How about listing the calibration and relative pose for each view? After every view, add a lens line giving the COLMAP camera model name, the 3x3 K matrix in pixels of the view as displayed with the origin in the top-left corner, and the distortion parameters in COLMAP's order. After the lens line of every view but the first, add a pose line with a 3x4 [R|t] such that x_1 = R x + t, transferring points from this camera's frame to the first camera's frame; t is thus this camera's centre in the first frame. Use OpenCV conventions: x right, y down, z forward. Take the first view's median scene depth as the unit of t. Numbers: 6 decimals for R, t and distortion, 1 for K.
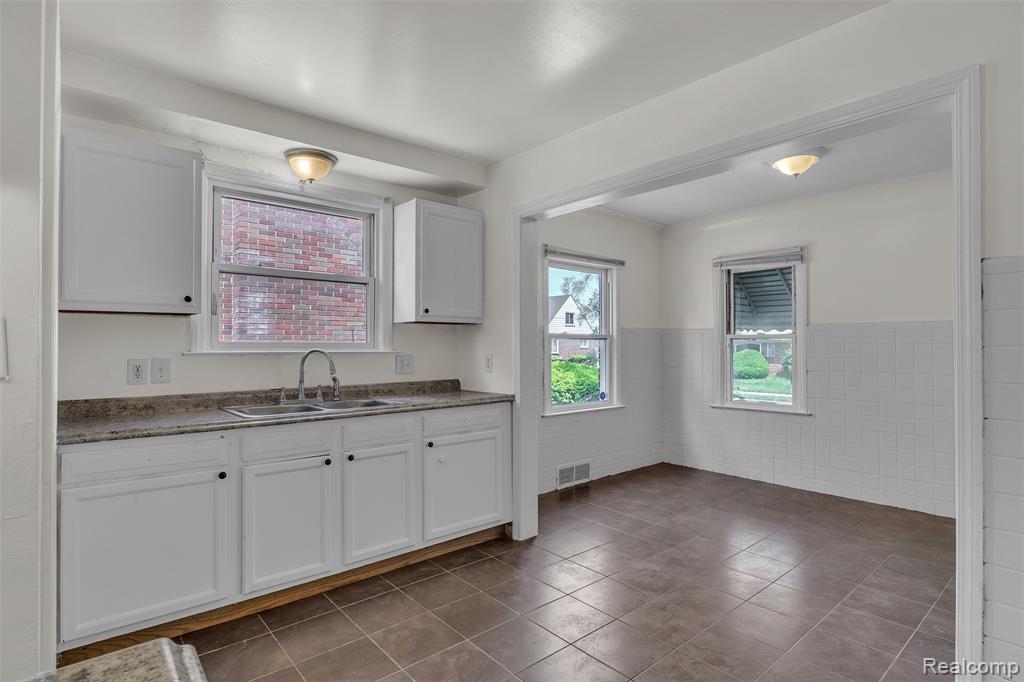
lens RADIAL K [[523.6, 0, 517.8], [0, 523.6, 341.5], [0, 0, 1]] dist [-0.010603, -0.000373]
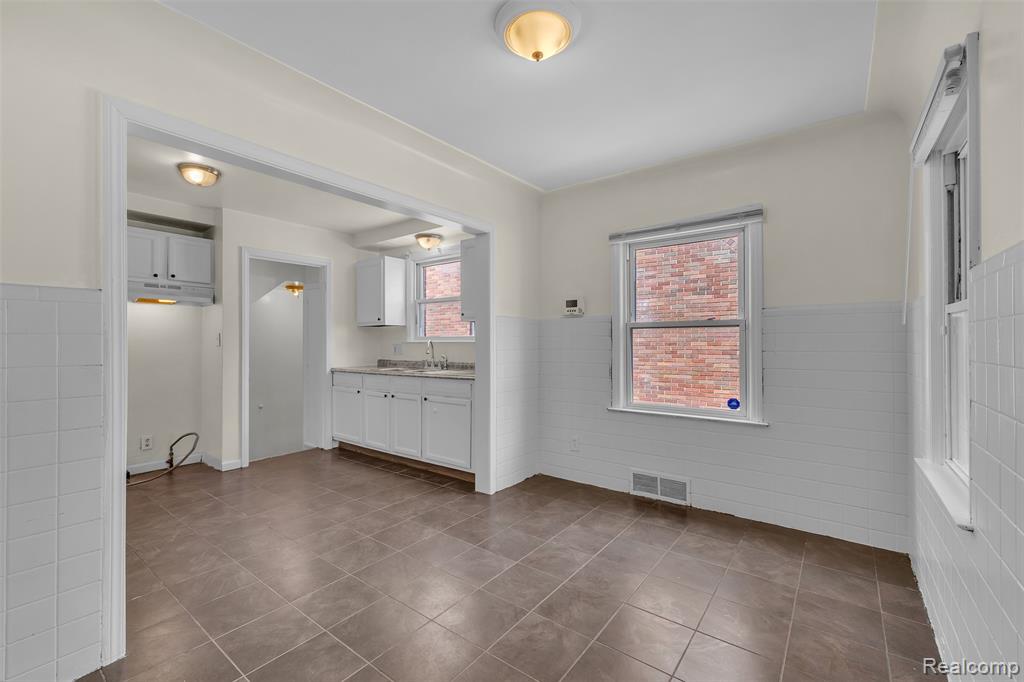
lens RADIAL K [[430.9, 0, 512.0], [0, 430.9, 341.0], [0, 0, 1]] dist [0.004756, 0.000177]
pose [[0.200032, -0.002226, -0.979787, 1.038802], [0.012529, 0.999921, 0.000286, 0.018585], [0.979709, -0.012333, 0.200044, 0.873338]]
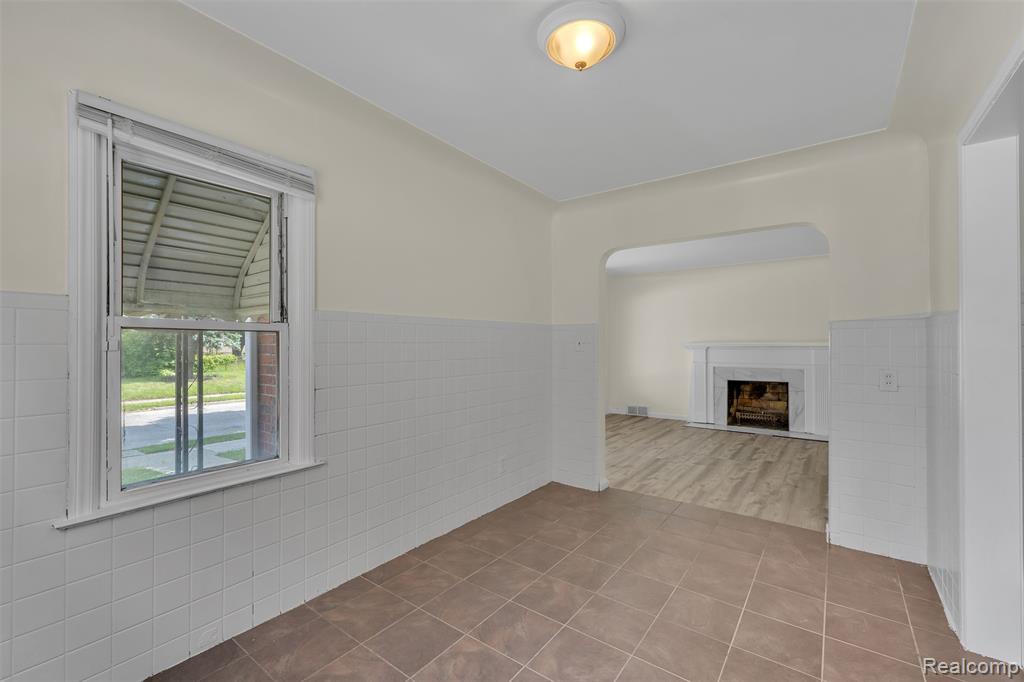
lens RADIAL K [[430.9, 0, 512.0], [0, 430.9, 341.0], [0, 0, 1]] dist [0.004756, 0.000177]
pose [[-0.205561, 0.008590, 0.978607, 0.054883], [-0.009671, 0.999895, -0.010808, 0.007736], [-0.978597, -0.011686, -0.205456, 1.191717]]
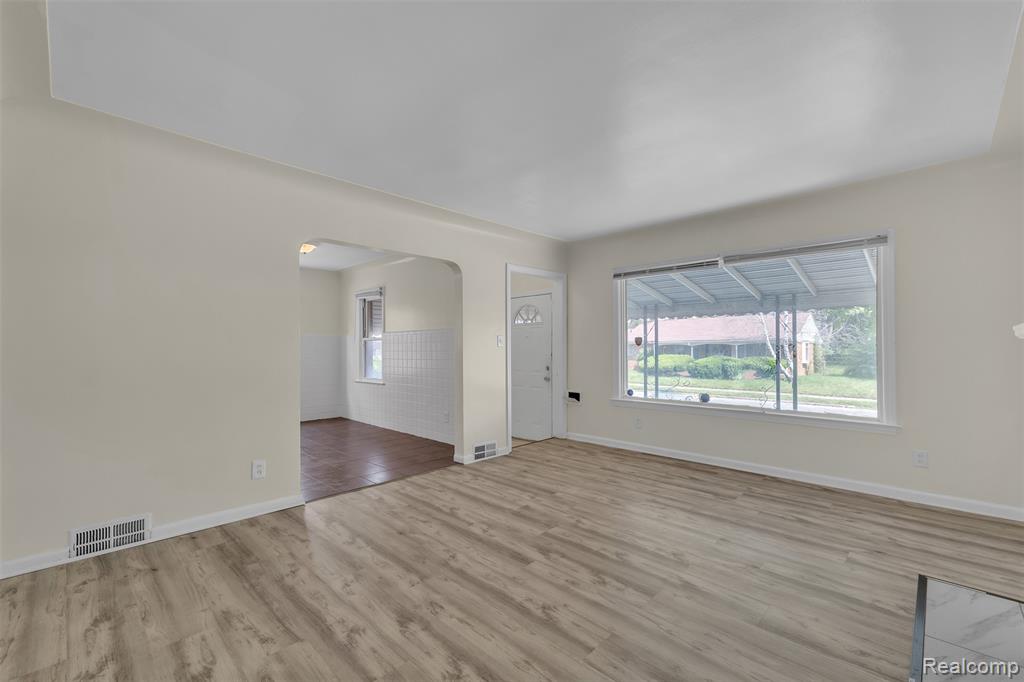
lens RADIAL K [[426.9, 0, 512.0], [0, 426.9, 341.0], [0, 0, 1]] dist [0.004084, 0.000169]
pose [[0.996657, -0.001308, 0.081694, 1.161379], [0.001951, 0.999968, -0.007791, 0.012934], [-0.081681, 0.007924, 0.996627, -0.606012]]
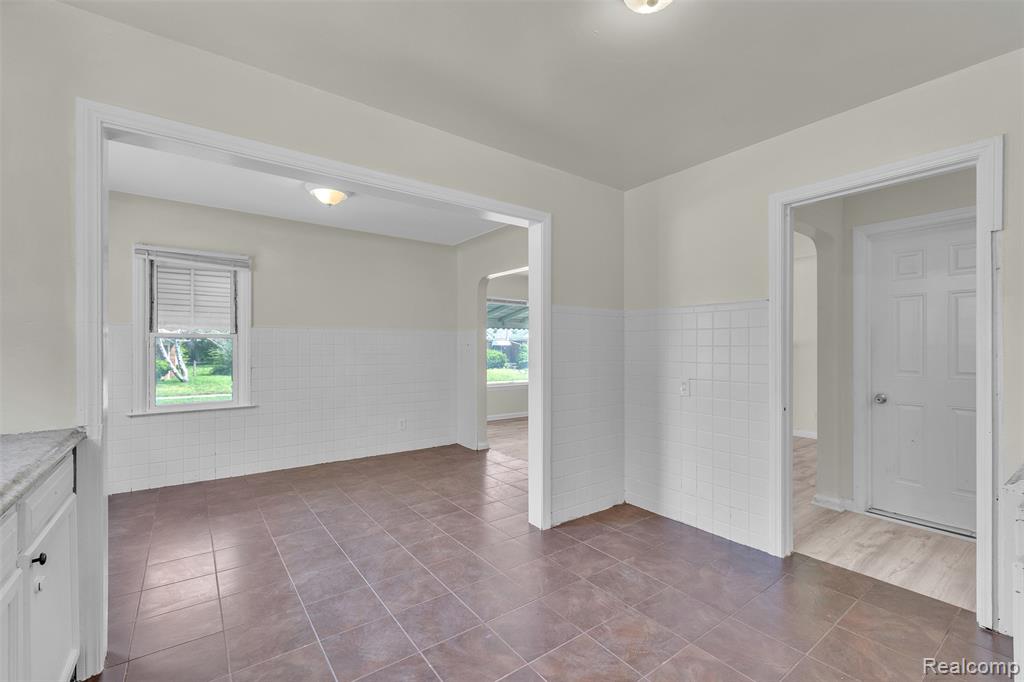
lens RADIAL K [[430.9, 0, 512.0], [0, 430.9, 341.0], [0, 0, 1]] dist [0.004756, 0.000177]
pose [[0.075606, 0.017391, 0.996986, -0.445917], [-0.010777, 0.999804, -0.016623, 0.011527], [-0.997080, -0.009487, 0.075779, 0.502119]]
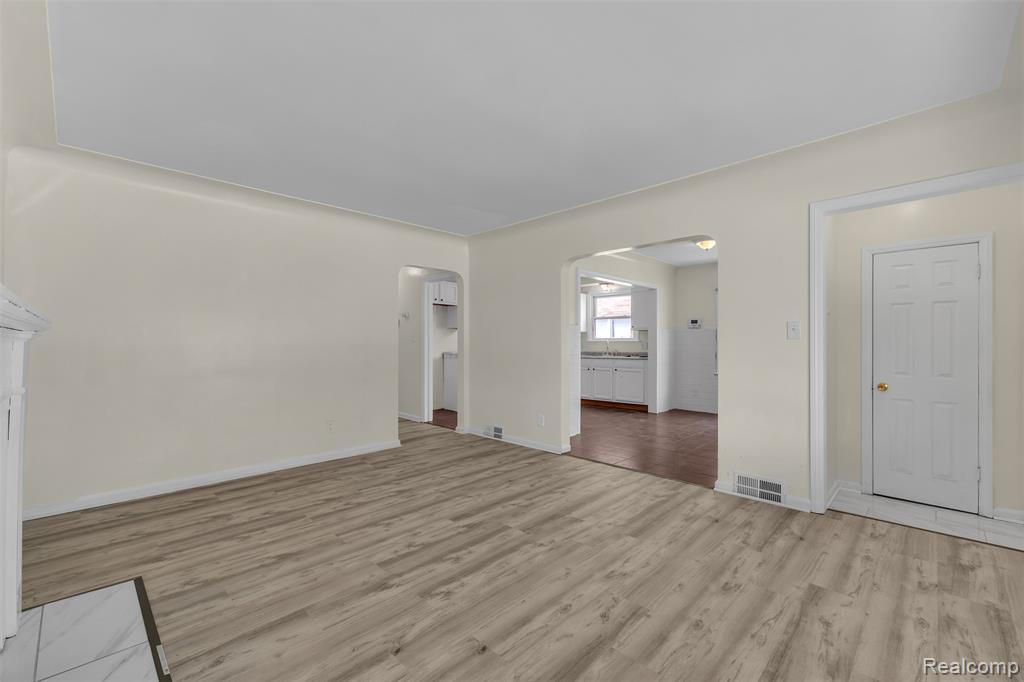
lens RADIAL K [[433.8, 0, 516.5], [0, 433.8, 342.1], [0, 0, 1]] dist [0.003311, 0.000210]
pose [[0.088159, -0.002108, -0.996104, 2.111963], [0.010916, 0.999940, -0.001150, 0.021609], [0.996047, -0.010772, 0.088177, 0.145767]]
